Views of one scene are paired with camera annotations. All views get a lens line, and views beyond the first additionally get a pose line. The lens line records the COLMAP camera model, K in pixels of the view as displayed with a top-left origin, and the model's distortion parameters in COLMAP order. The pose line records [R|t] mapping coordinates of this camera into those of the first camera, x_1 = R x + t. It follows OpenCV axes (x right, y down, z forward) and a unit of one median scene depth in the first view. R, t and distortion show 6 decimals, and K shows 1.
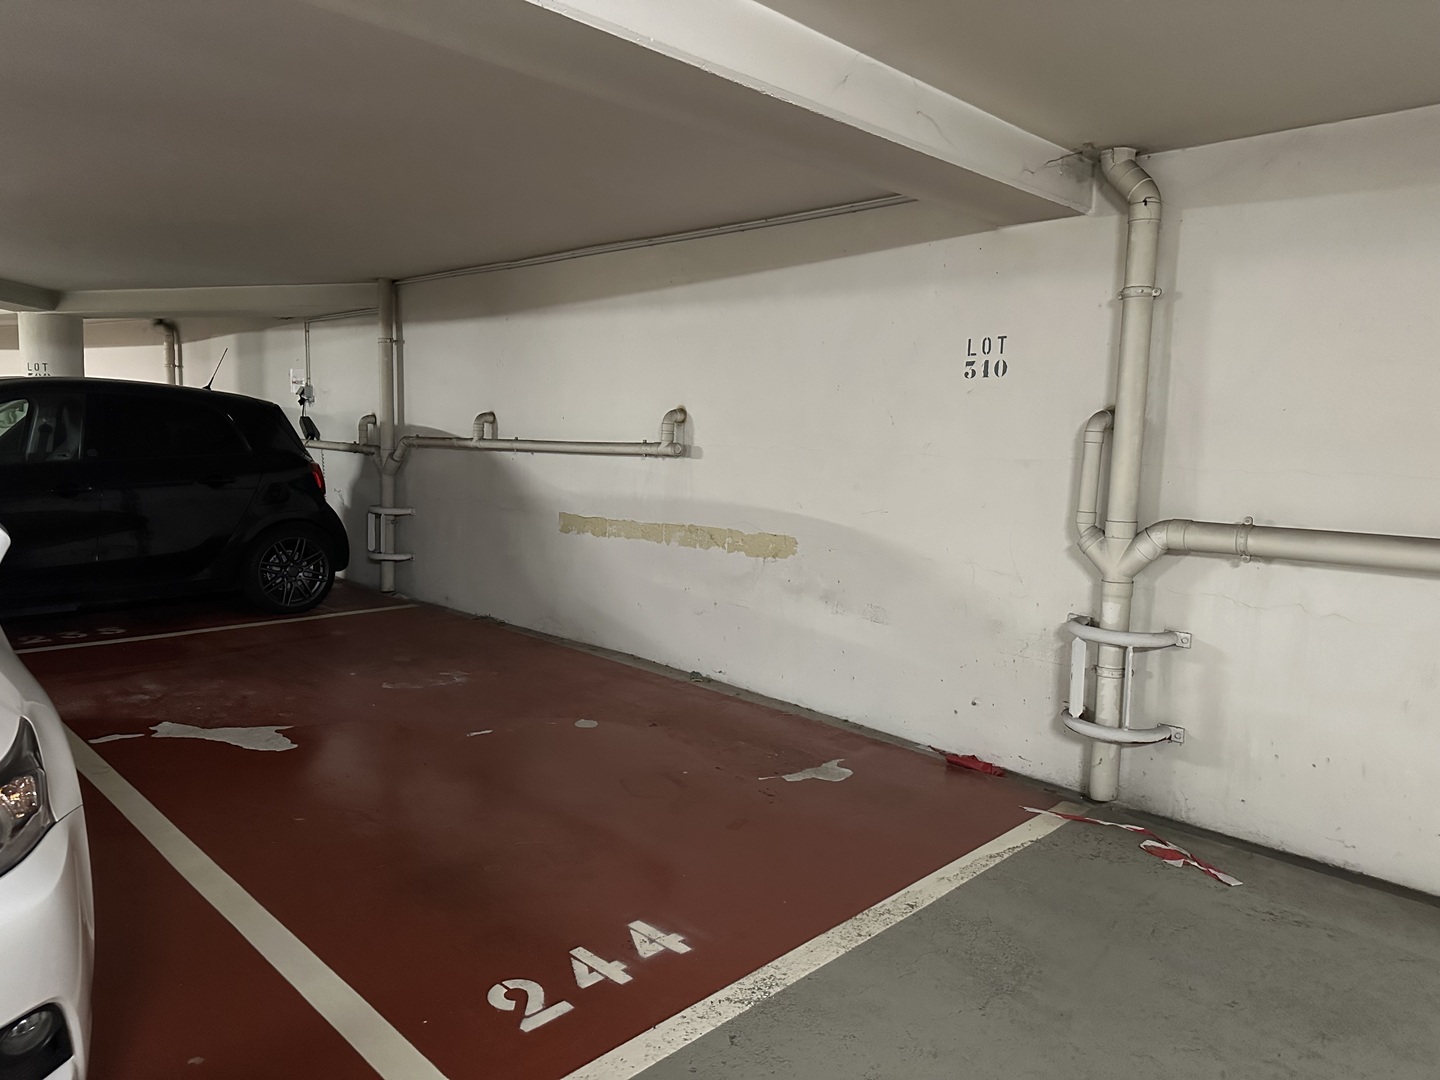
lens RADIAL K [[1014.5, 0, 727.0], [0, 1014.5, 537.8], [0, 0, 1]] dist [0.082788, -0.048609]
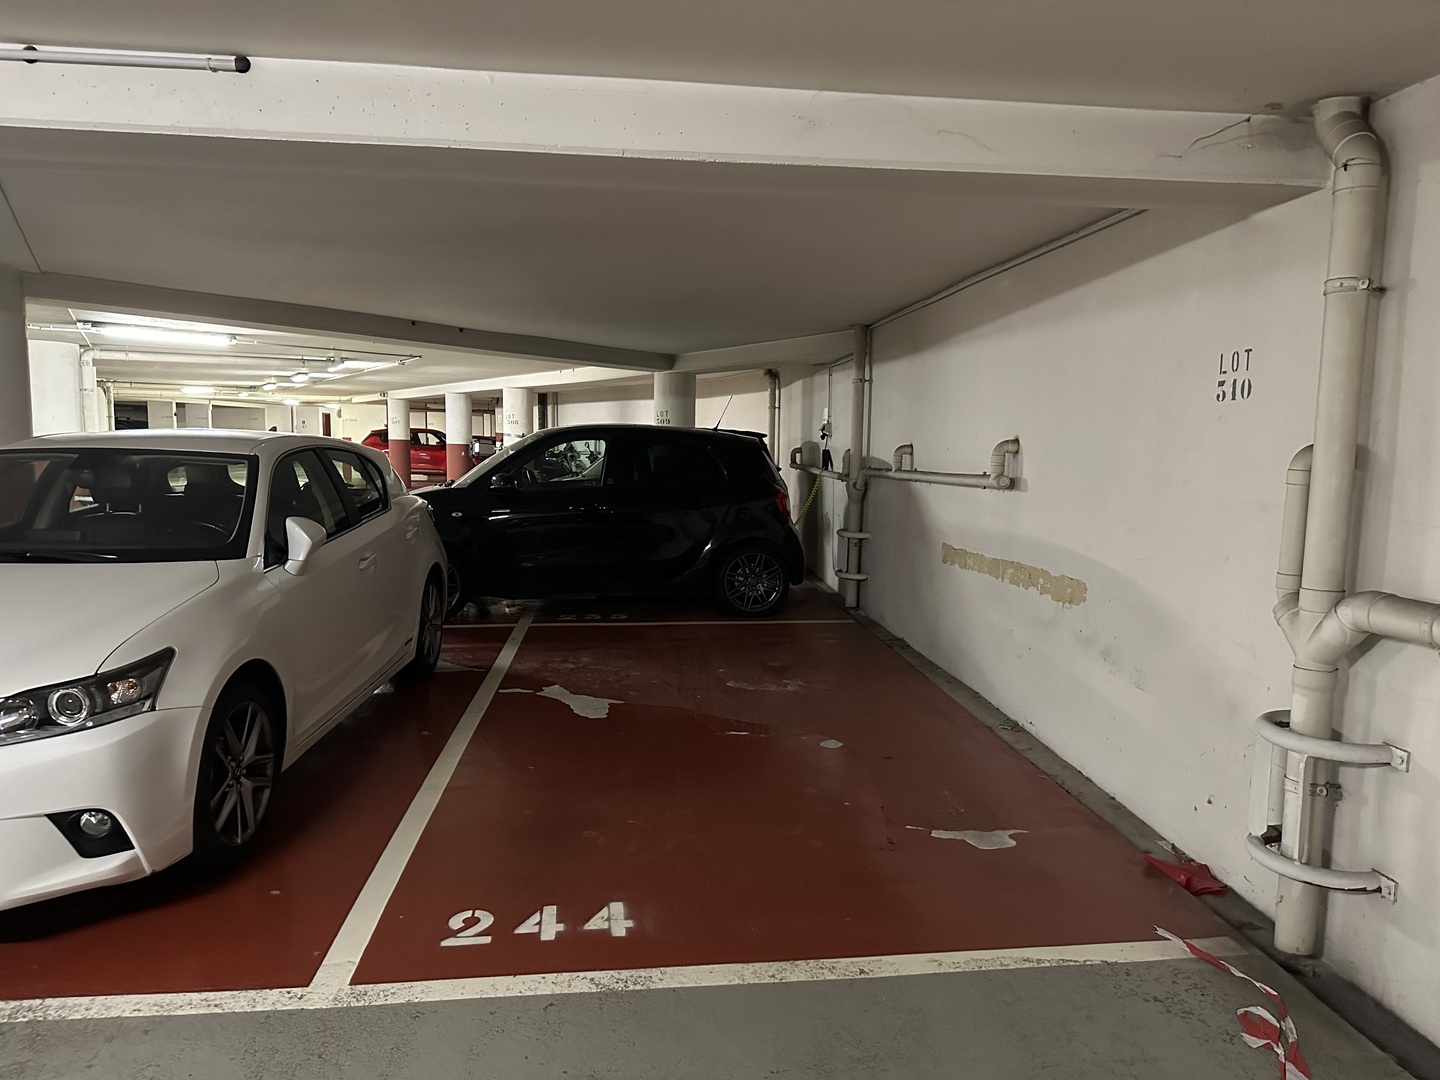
lens RADIAL K [[1014.5, 0, 717.8], [0, 1014.5, 540.4], [0, 0, 1]] dist [0.082788, -0.048609]
pose [[0.780149, 0.048147, -0.623738, 0.375112], [-0.061509, 0.998107, 0.000112, -0.017604], [0.622562, 0.038278, 0.781634, 0.091618]]
